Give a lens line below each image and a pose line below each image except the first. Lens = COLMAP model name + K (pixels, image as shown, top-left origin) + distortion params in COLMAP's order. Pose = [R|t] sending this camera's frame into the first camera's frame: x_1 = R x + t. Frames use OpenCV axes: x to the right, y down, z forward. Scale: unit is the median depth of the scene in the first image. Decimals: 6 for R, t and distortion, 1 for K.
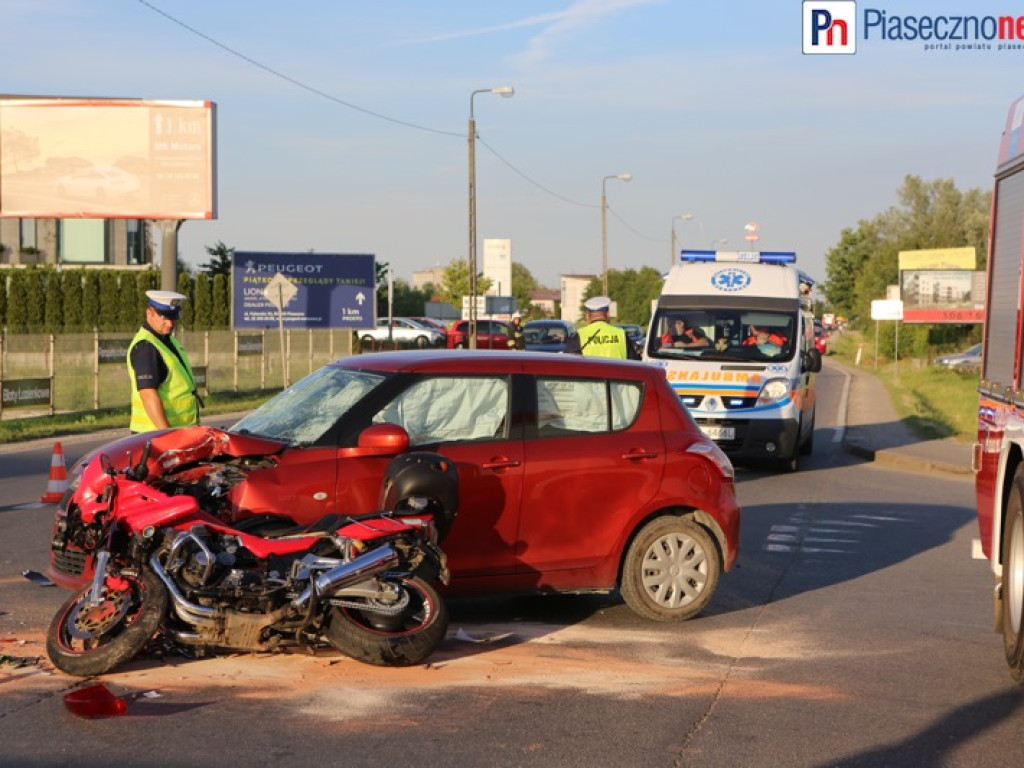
lens RADIAL K [[2185.8, 0, 512.0], [0, 2185.8, 384.0], [0, 0, 1]] dist [0.224134, -0.043087]
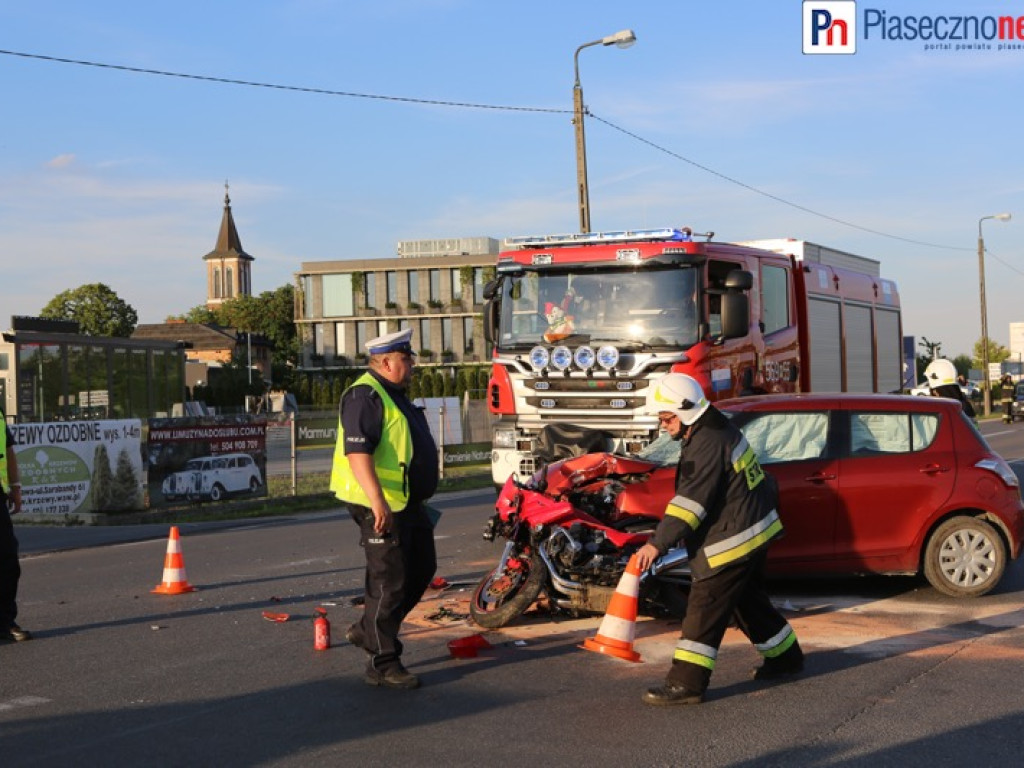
lens RADIAL K [[1454.6, 0, 512.0], [0, 1454.6, 384.0], [0, 0, 1]] dist [-0.023126, 0.090972]
pose [[0.937609, -0.033968, -0.346028, 0.131571], [0.022676, 0.999072, -0.036631, 0.008018], [0.346951, 0.026499, 0.937509, 0.104612]]
